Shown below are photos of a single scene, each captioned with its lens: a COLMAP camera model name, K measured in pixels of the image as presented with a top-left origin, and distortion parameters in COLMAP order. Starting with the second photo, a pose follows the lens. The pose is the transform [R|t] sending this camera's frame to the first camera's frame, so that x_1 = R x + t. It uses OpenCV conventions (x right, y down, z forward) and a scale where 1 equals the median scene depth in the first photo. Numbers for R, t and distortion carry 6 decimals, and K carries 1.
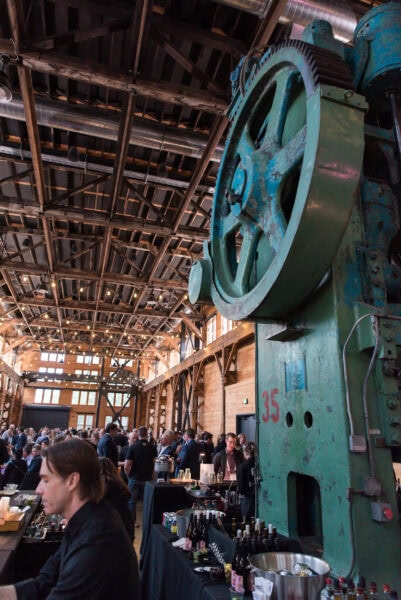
lens RADIAL K [[392.7, 0, 200.5], [0, 392.7, 300.0], [0, 0, 1]] dist [-0.000438, 0.000506]
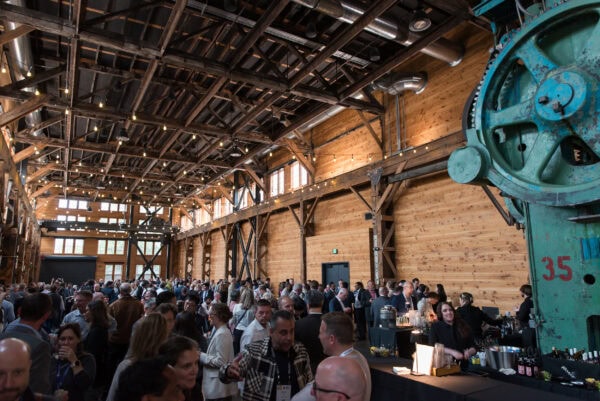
lens RADIAL K [[392.7, 0, 300.0], [0, 392.7, 200.5], [0, 0, 1]] dist [-0.000438, 0.000506]
pose [[0.967864, 0.012187, 0.251177, -0.098634], [-0.047056, 0.989959, 0.133291, -0.009141], [-0.247031, -0.140827, 0.958720, -0.002051]]
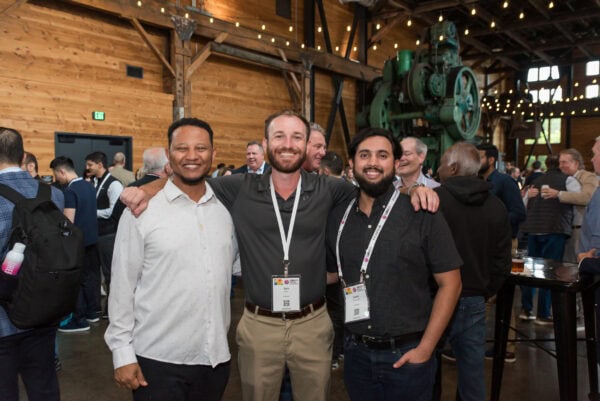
lens RADIAL K [[552.0, 0, 300.0], [0, 552.0, 200.5], [0, 0, 1]] dist [-0.000124, -0.000112]
pose [[-0.595527, -0.061758, 0.800958, -0.315558], [-0.268242, 0.955103, -0.125800, 0.167505], [-0.757228, -0.289767, -0.585355, 0.499786]]
